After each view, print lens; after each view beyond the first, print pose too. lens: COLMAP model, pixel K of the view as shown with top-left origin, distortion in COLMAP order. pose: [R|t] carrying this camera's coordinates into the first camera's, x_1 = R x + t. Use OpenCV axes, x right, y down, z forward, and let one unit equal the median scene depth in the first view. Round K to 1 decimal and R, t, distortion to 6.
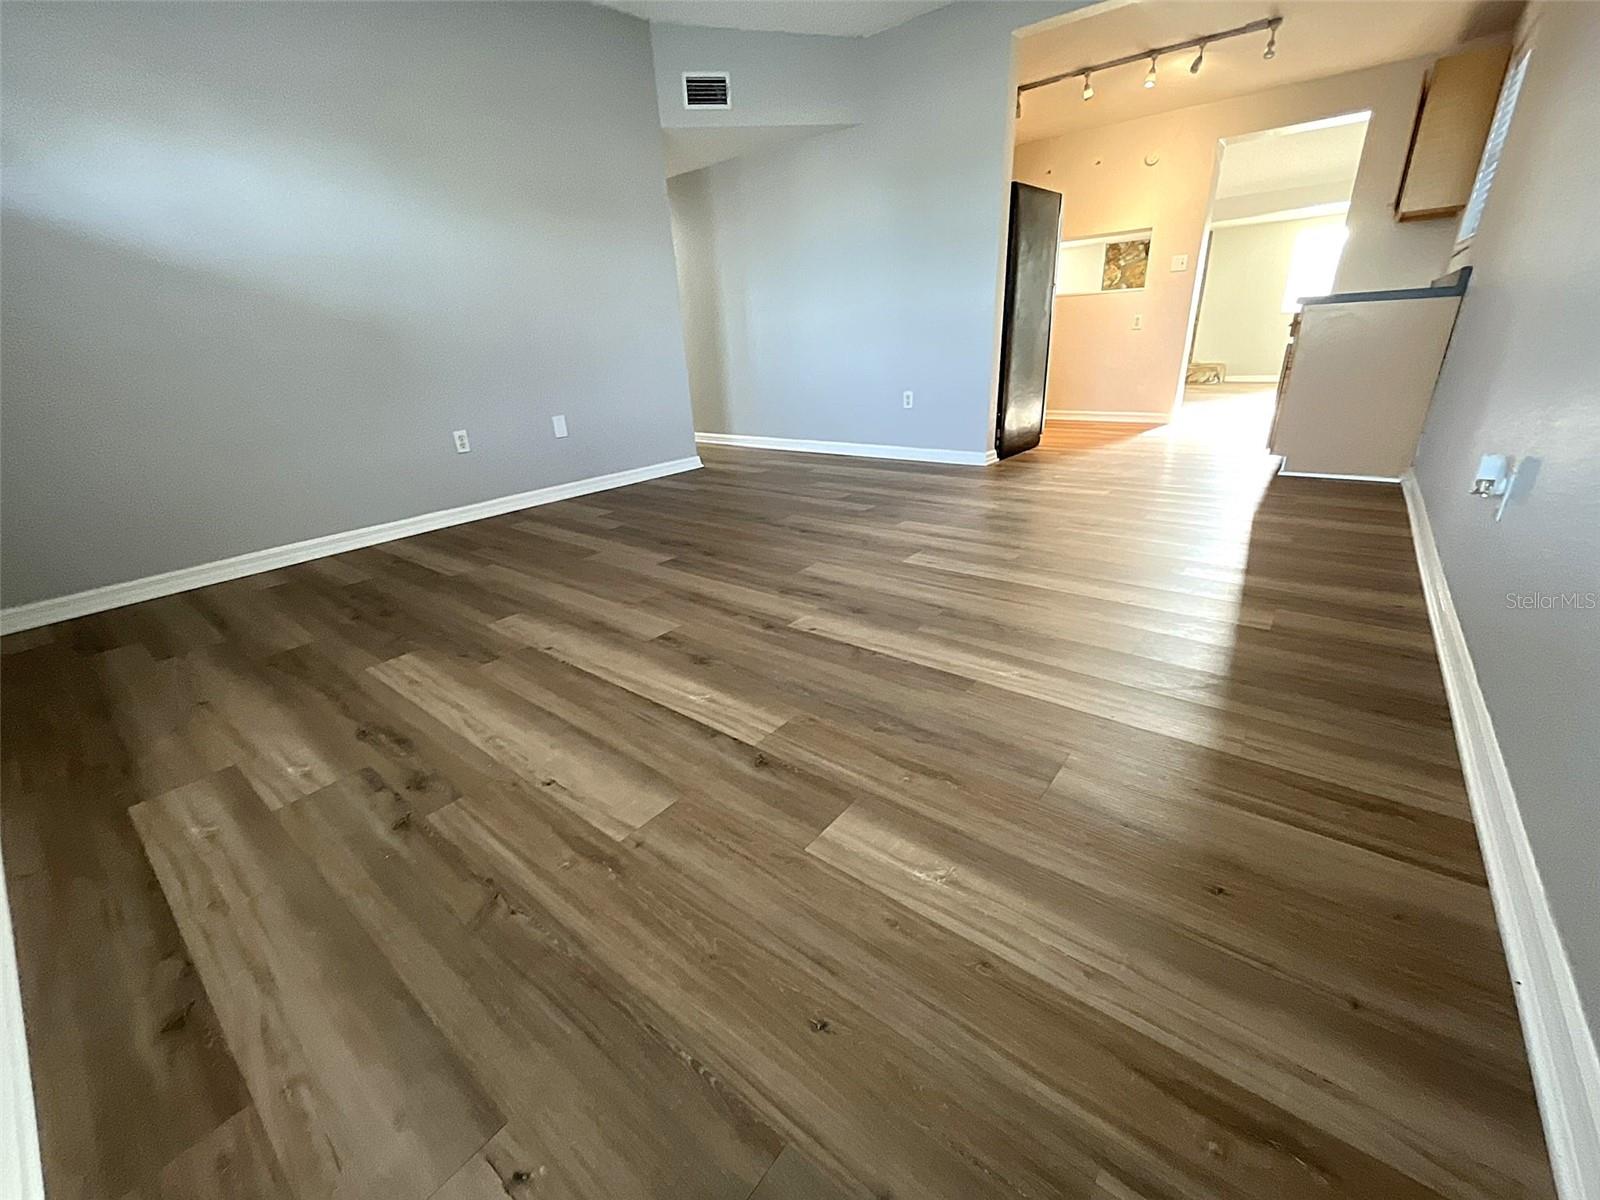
lens RADIAL K [[640.6, 0, 805.1], [0, 640.6, 603.4], [0, 0, 1]] dist [-0.003711, 0.001070]
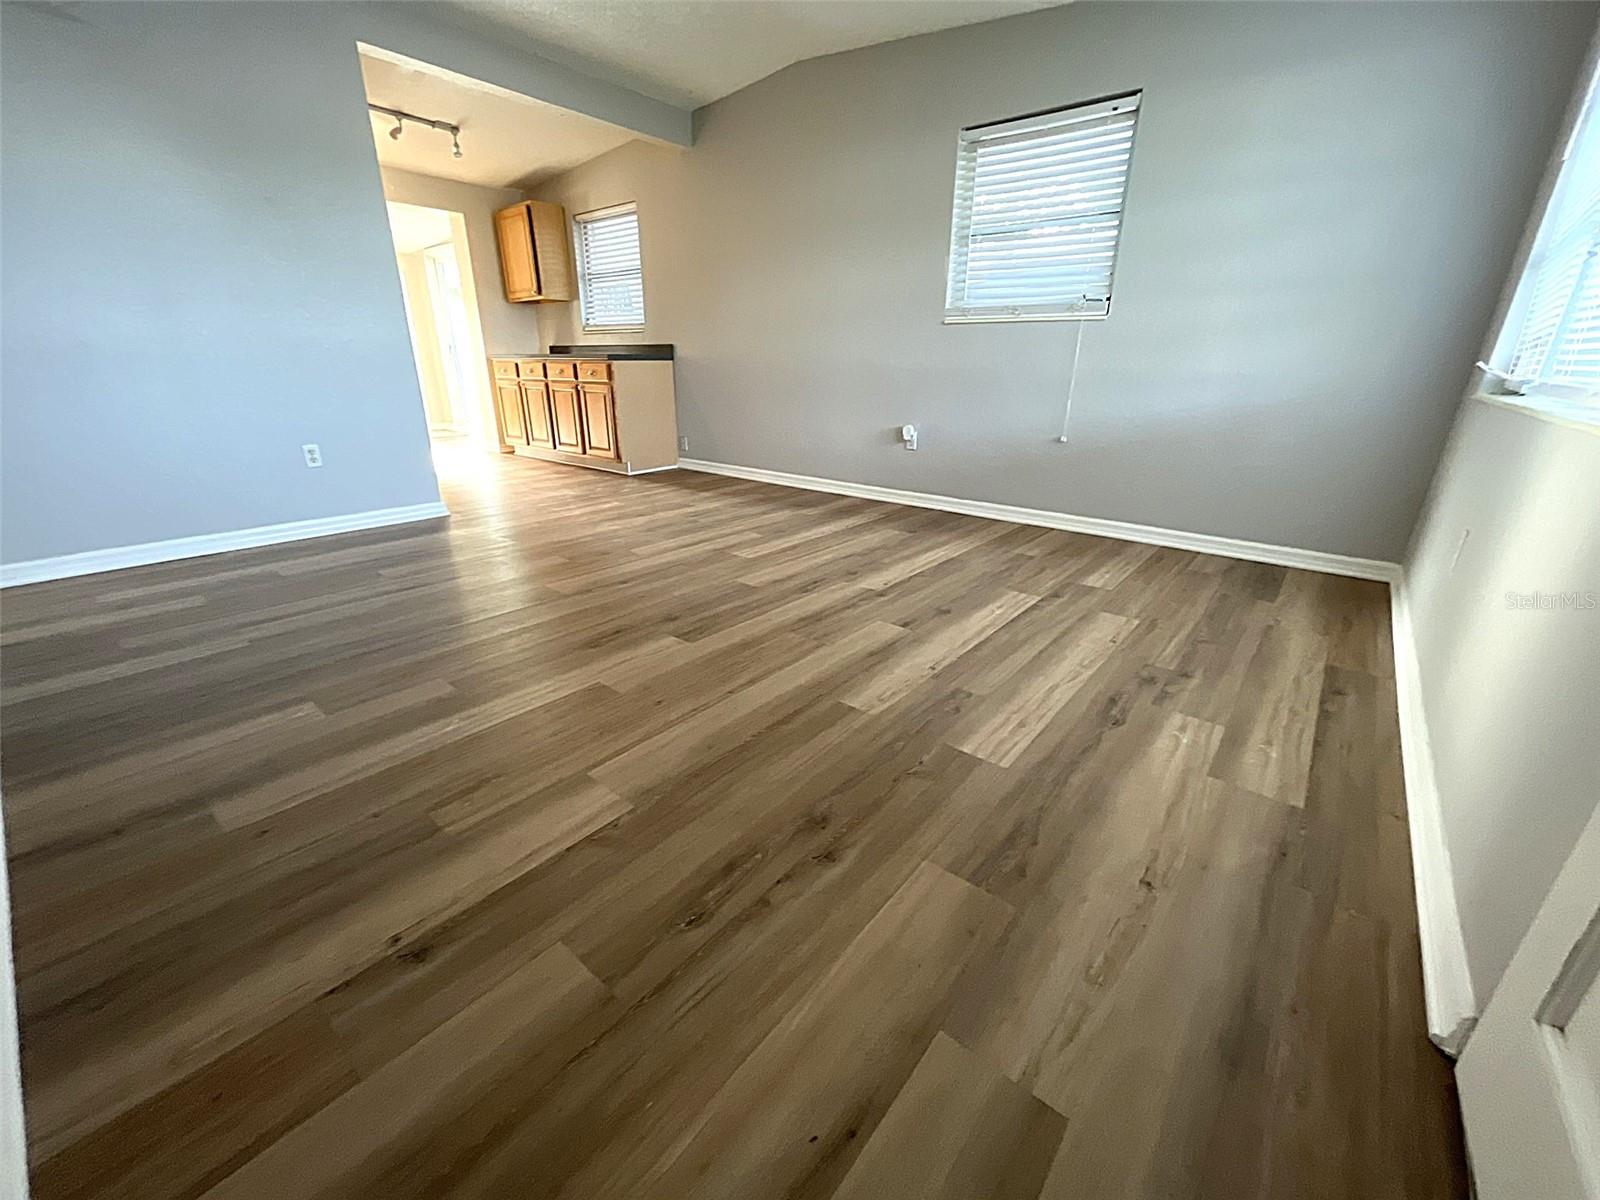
lens RADIAL K [[640.6, 0, 803.7], [0, 640.6, 599.5], [0, 0, 1]] dist [-0.003711, 0.001070]
pose [[0.029243, -0.303688, 0.952323, -1.328086], [0.372176, 0.887535, 0.271600, -0.373507], [-0.927701, 0.346489, 0.138980, 1.007435]]
